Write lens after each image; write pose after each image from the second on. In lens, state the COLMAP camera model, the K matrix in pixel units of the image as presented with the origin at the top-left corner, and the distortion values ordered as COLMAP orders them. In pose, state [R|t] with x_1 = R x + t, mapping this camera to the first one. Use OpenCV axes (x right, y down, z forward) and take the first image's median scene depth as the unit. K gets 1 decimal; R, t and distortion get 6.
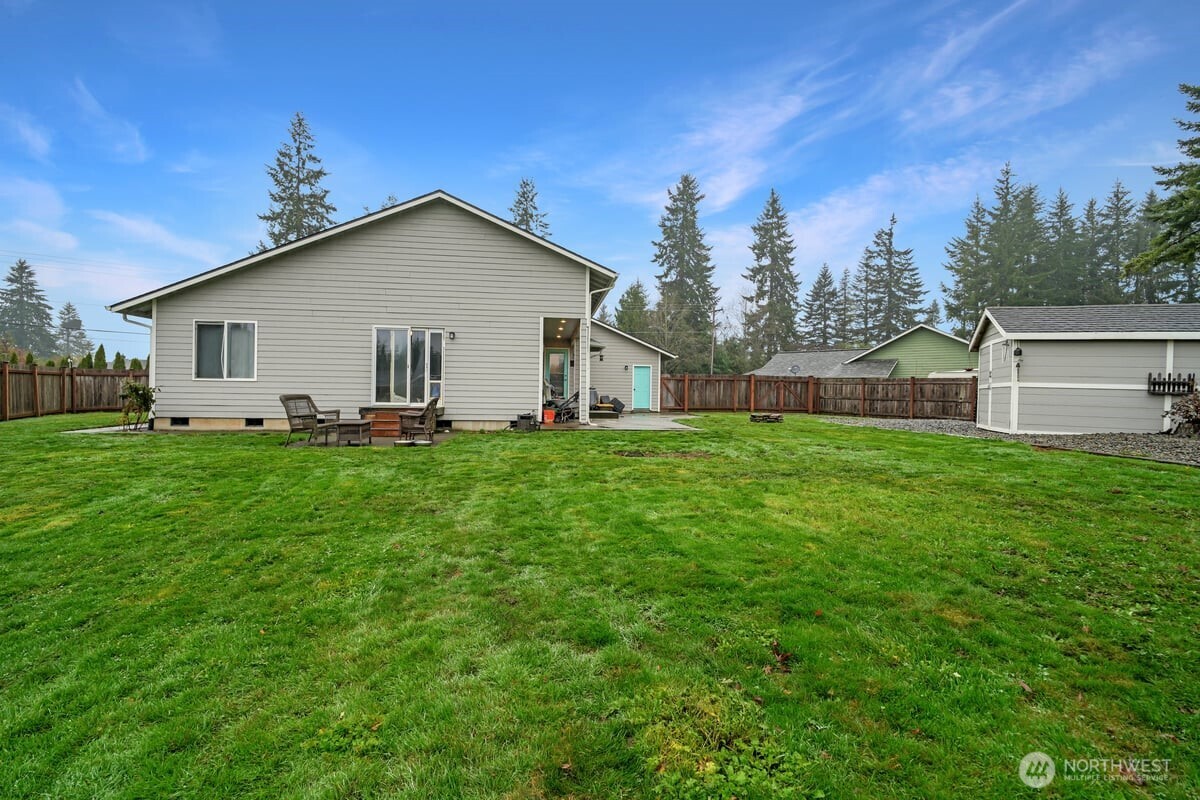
lens RADIAL K [[562.9, 0, 598.6], [0, 562.9, 394.5], [0, 0, 1]] dist [-0.001280, -0.000926]
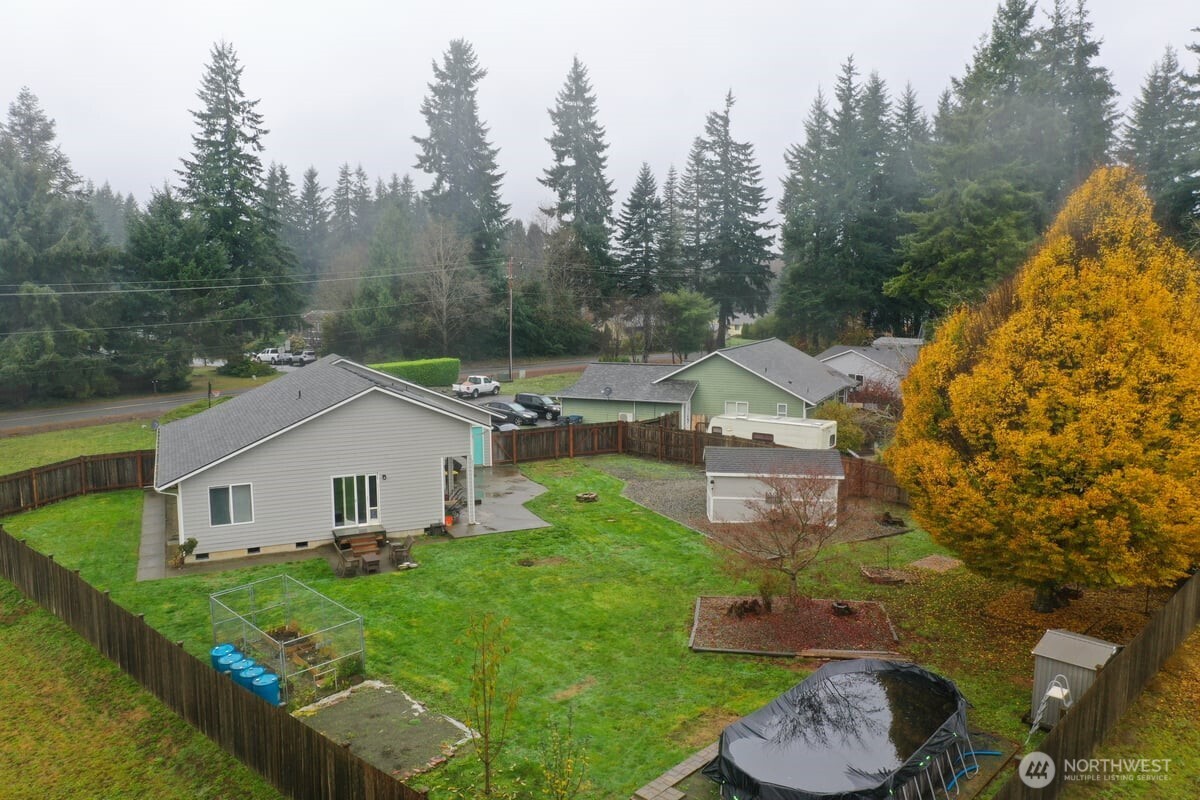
lens RADIAL K [[962.5, 0, 600.0], [0, 962.5, 400.0], [0, 0, 1]] dist [-0.004611, 0.001139]
pose [[0.948589, -0.062175, 0.310344, -0.115925], [0.023076, 0.991492, 0.128105, -0.144452], [-0.315668, -0.114358, 0.941953, -0.360919]]
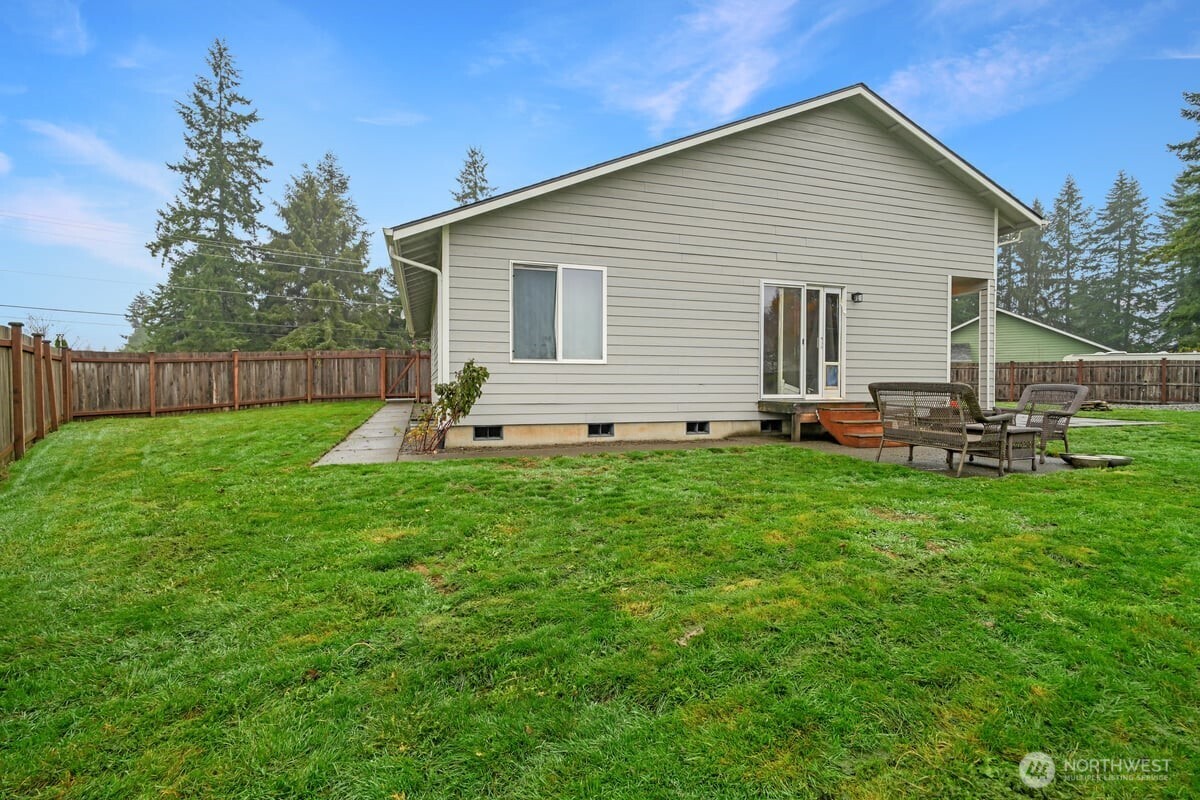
lens RADIAL K [[562.9, 0, 598.6], [0, 562.9, 394.5], [0, 0, 1]] dist [-0.001280, -0.000926]
pose [[0.979354, -0.016360, 0.201490, -0.168022], [0.012605, 0.999722, 0.019905, -0.000537], [-0.201760, -0.016954, 0.979288, 0.088357]]
